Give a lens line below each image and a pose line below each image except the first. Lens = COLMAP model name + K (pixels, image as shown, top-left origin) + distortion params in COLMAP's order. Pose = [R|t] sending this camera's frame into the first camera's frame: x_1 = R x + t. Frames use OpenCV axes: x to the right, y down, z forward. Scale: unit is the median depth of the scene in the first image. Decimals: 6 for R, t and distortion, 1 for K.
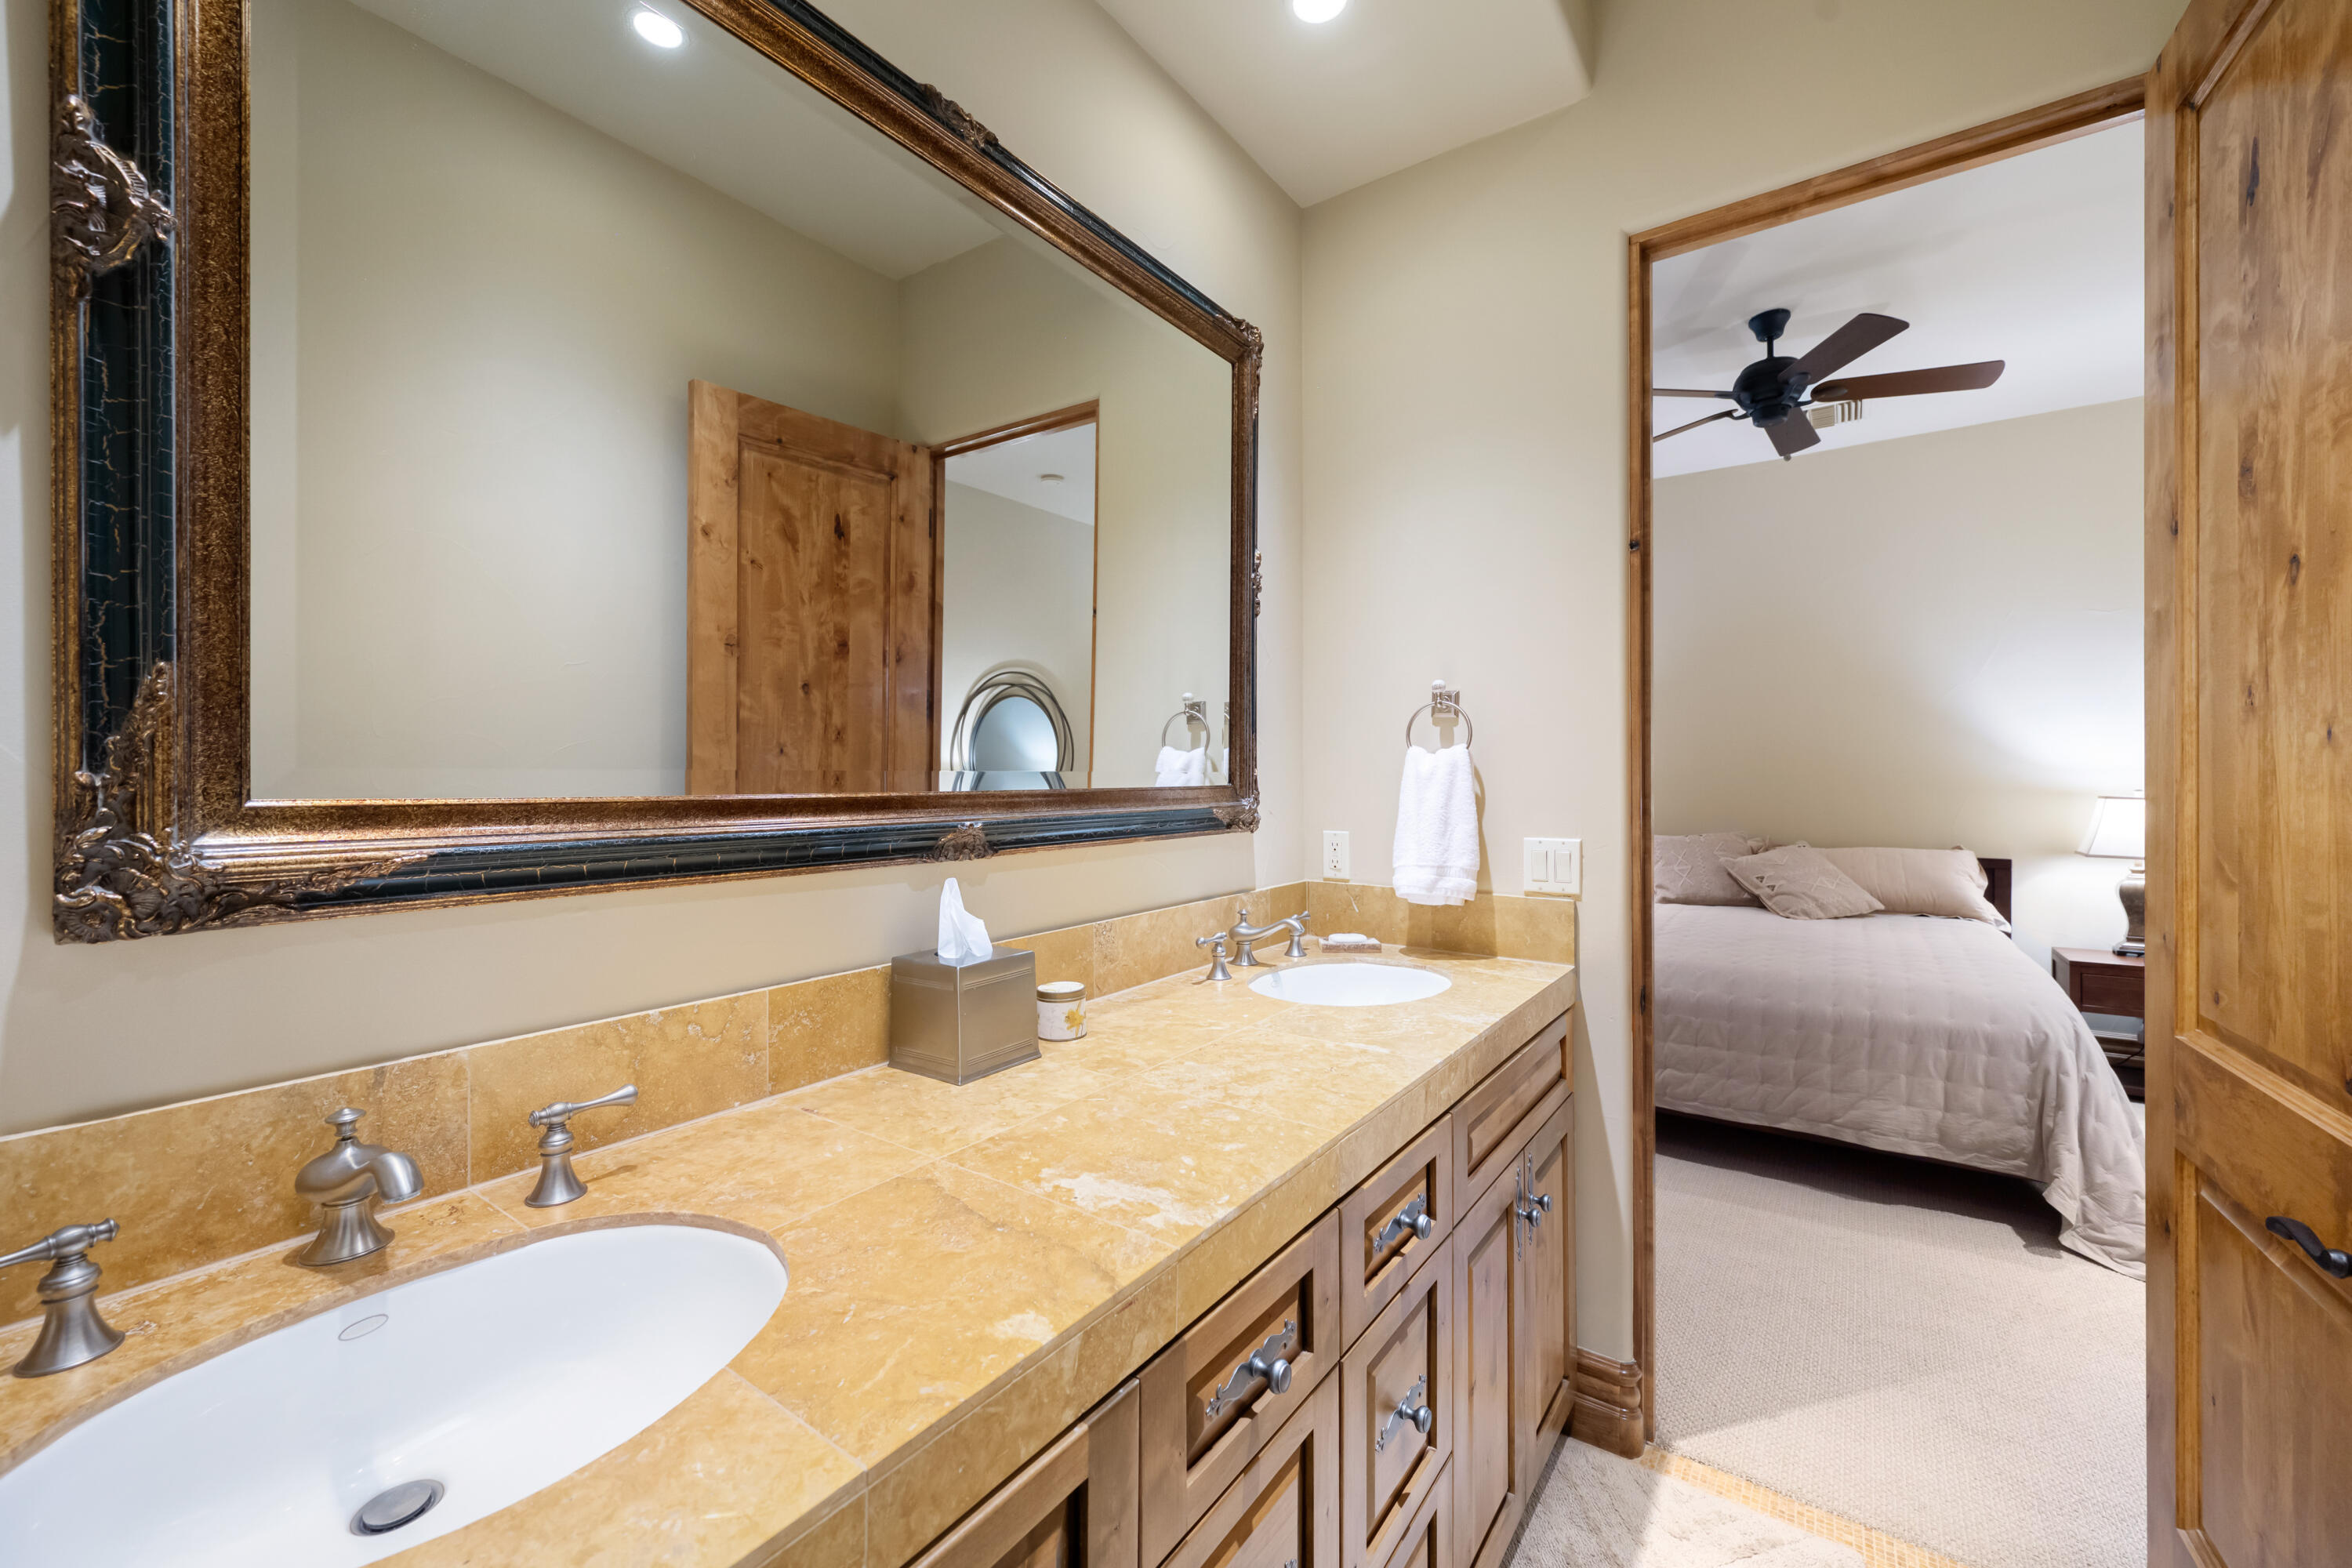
lens RADIAL K [[932.7, 0, 1173.2], [0, 932.7, 774.7], [0, 0, 1]] dist [0.001064, -0.000763]
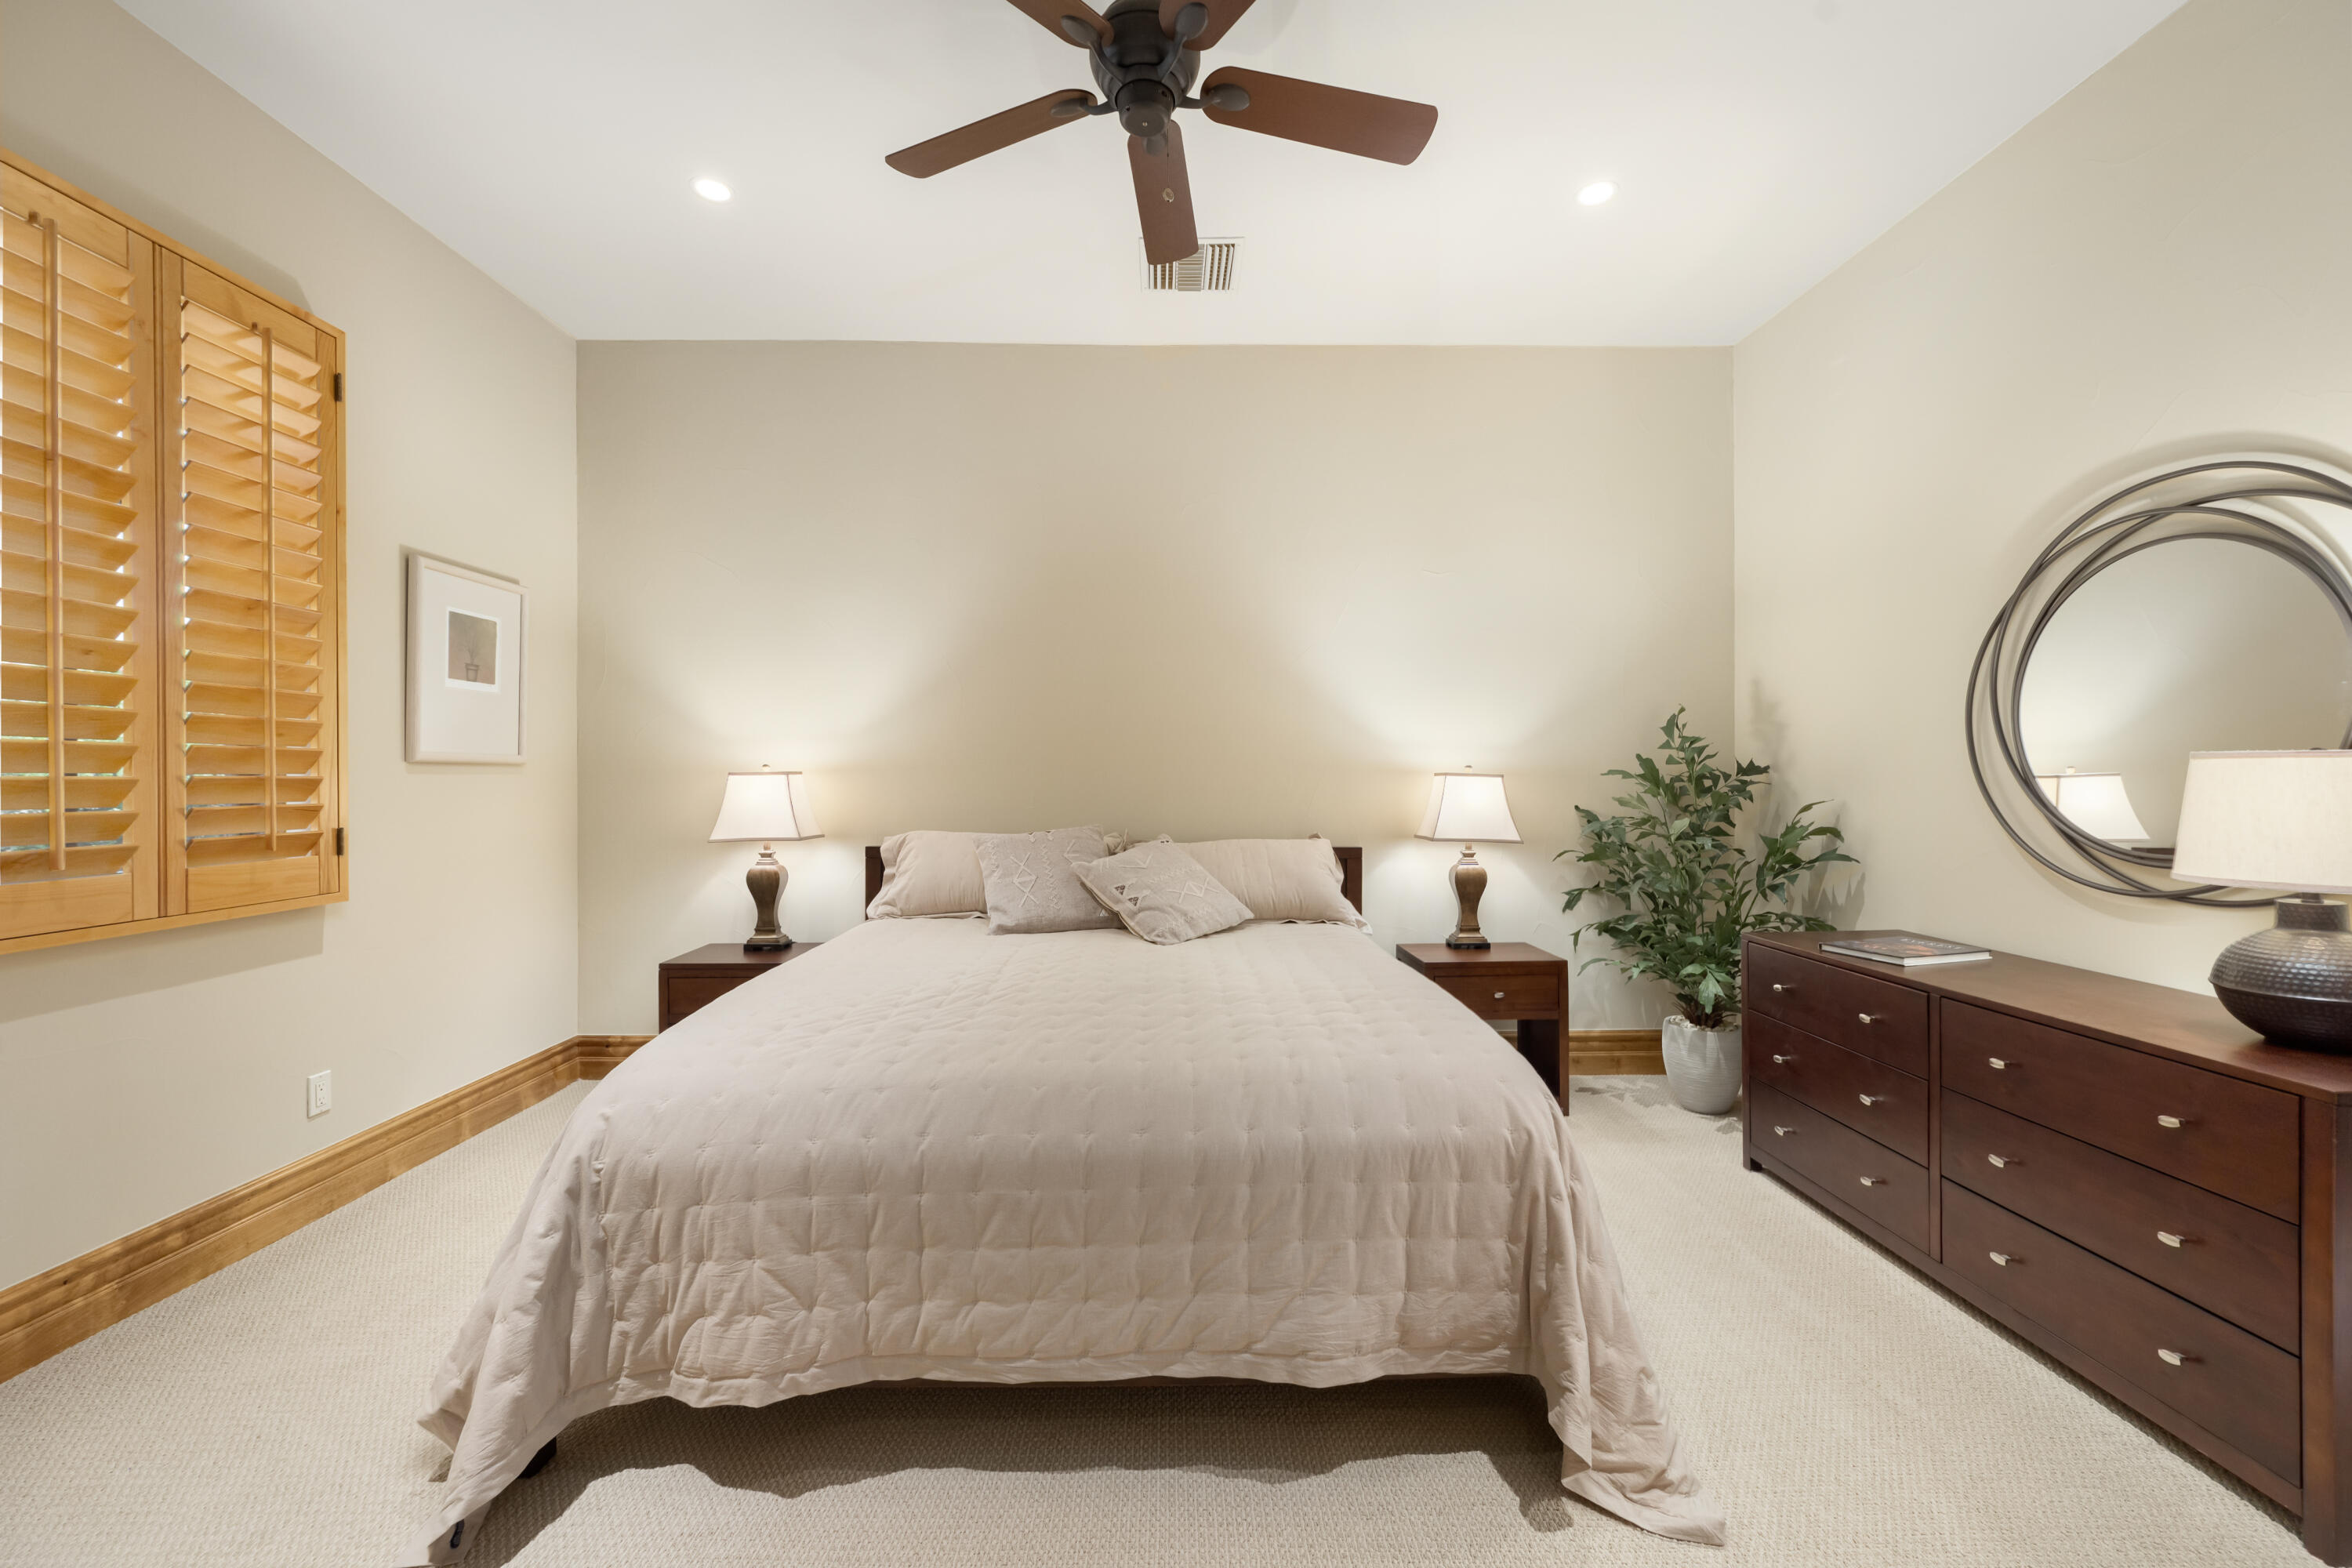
lens RADIAL K [[932.7, 0, 1175.7], [0, 932.7, 780.3], [0, 0, 1]] dist [0.001064, -0.000763]
pose [[0.801651, -0.000229, 0.597792, 0.347304], [0.000624, 1.000000, -0.000454, 0.041420], [-0.597791, 0.000737, 0.801651, 0.590984]]
